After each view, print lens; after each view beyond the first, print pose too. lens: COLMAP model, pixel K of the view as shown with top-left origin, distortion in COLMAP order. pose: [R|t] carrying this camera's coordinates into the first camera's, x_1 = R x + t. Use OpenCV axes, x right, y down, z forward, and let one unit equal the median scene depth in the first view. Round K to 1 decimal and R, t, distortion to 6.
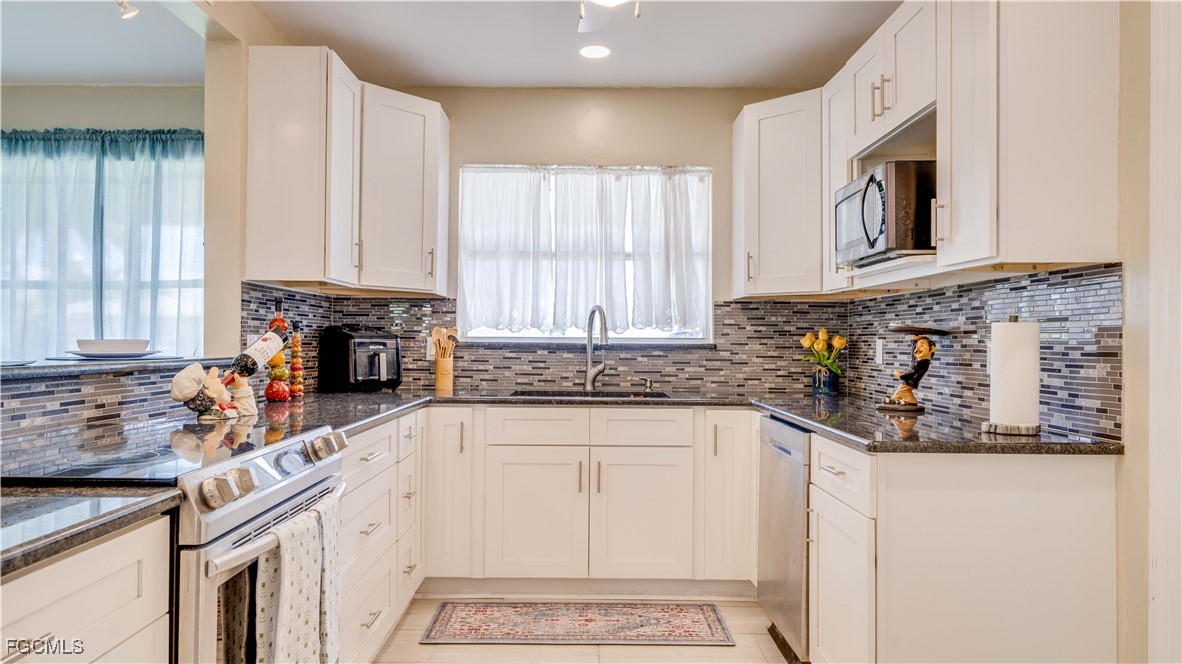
lens RADIAL K [[760.4, 0, 581.4], [0, 760.4, 335.0], [0, 0, 1]] dist [0.003818, 0.004865]
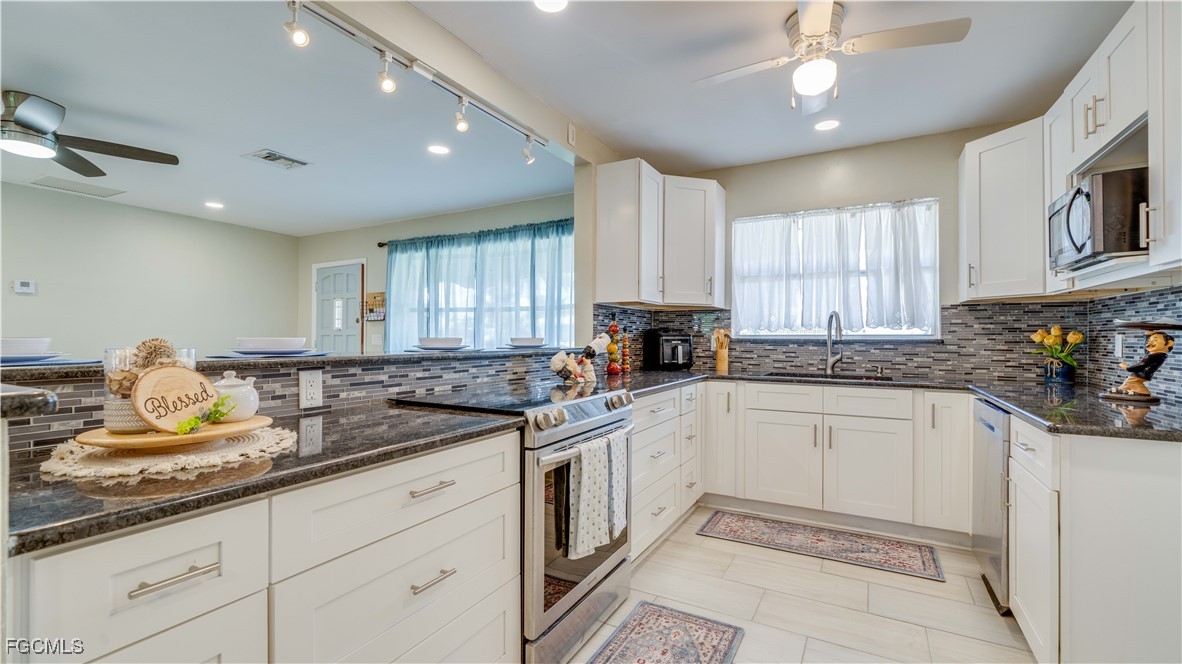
lens RADIAL K [[506.5, 0, 587.3], [0, 506.5, 336.0], [0, 0, 1]] dist [0.001602, 0.000684]
pose [[0.875460, -0.006279, -0.483251, 0.069657], [0.007727, 0.999970, 0.001005, 0.000948], [0.483230, -0.004614, 0.875481, -0.003902]]
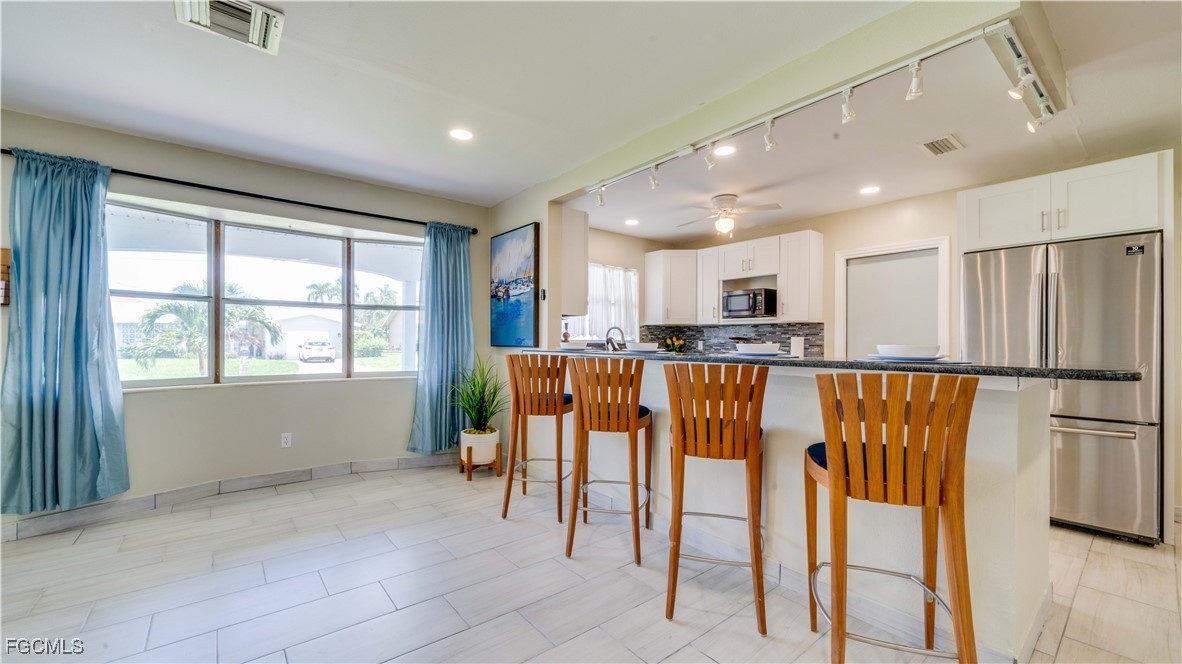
lens RADIAL K [[474.6, 0, 592.7], [0, 474.6, 342.8], [0, 0, 1]] dist [-0.003047, 0.000654]
pose [[0.772338, -0.005408, 0.635189, -0.928622], [-0.004693, 0.999888, 0.014219, -0.009022], [-0.635195, -0.013962, 0.772226, -0.082645]]
